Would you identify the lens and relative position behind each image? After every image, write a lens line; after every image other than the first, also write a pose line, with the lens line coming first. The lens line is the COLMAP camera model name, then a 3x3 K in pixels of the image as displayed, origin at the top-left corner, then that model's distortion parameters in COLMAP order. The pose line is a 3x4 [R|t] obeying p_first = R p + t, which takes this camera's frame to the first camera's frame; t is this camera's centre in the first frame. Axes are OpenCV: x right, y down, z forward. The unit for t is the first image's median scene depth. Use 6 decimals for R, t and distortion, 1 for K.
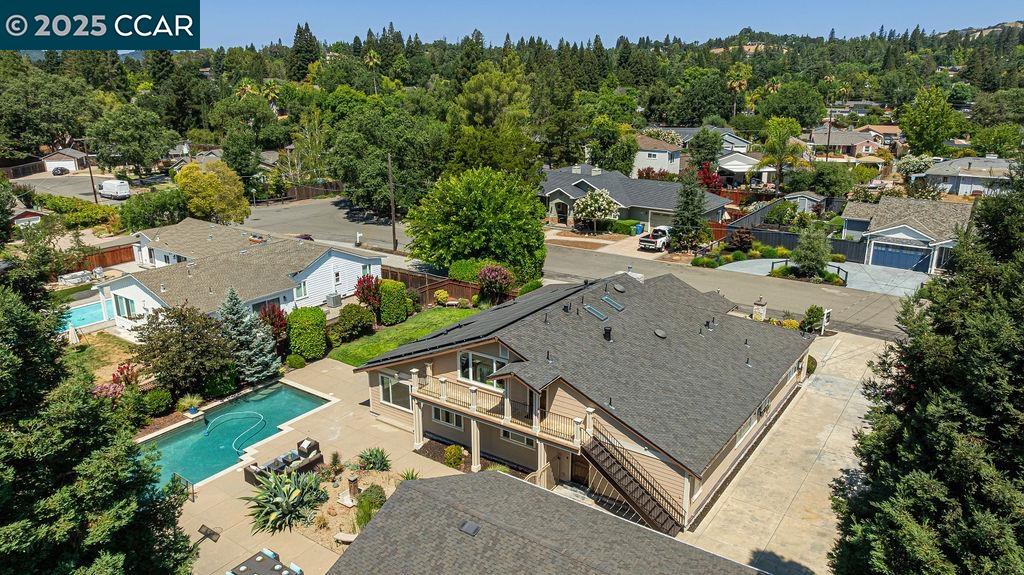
lens RADIAL K [[725.2, 0, 512.0], [0, 725.2, 287.5], [0, 0, 1]] dist [-0.005303, 0.002060]
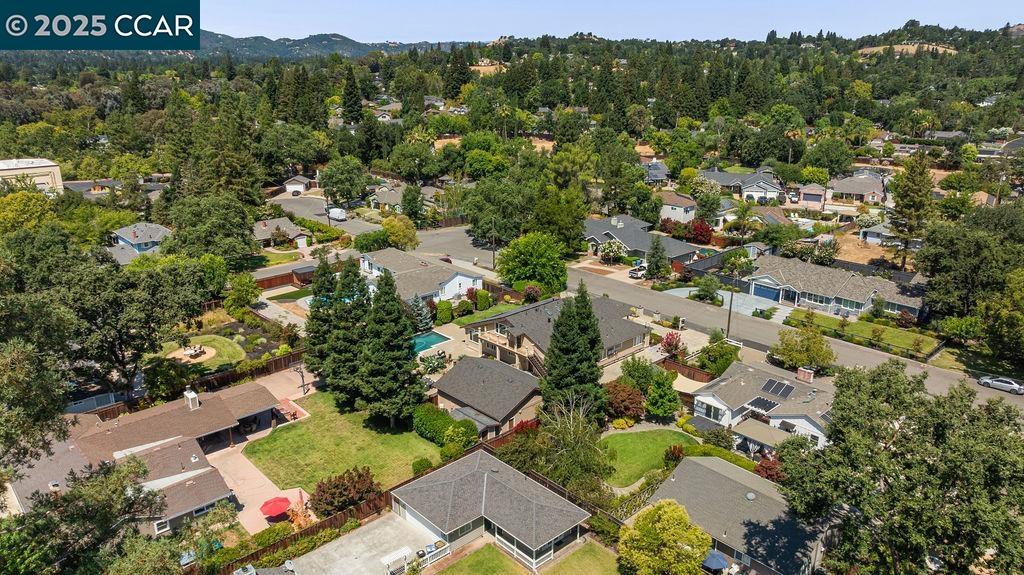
lens RADIAL K [[725.2, 0, 512.0], [0, 725.2, 287.5], [0, 0, 1]] dist [-0.005303, 0.002060]
pose [[0.980012, 0.064435, -0.188214, 0.285972], [-0.060480, 0.997813, 0.026687, -0.070497], [0.189522, -0.014770, 0.981765, -0.974592]]
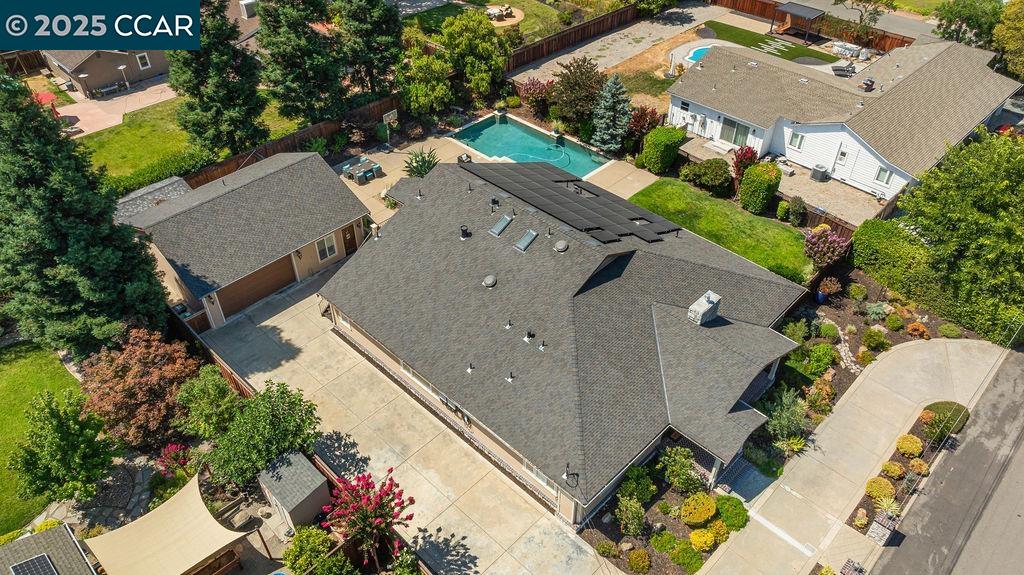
lens RADIAL K [[725.2, 0, 512.0], [0, 725.2, 287.5], [0, 0, 1]] dist [-0.005303, 0.002060]
pose [[-0.159763, 0.641292, -0.750480, 0.542639], [-0.284301, 0.698143, 0.657092, -0.338024], [0.945330, 0.318341, 0.070782, 0.546930]]
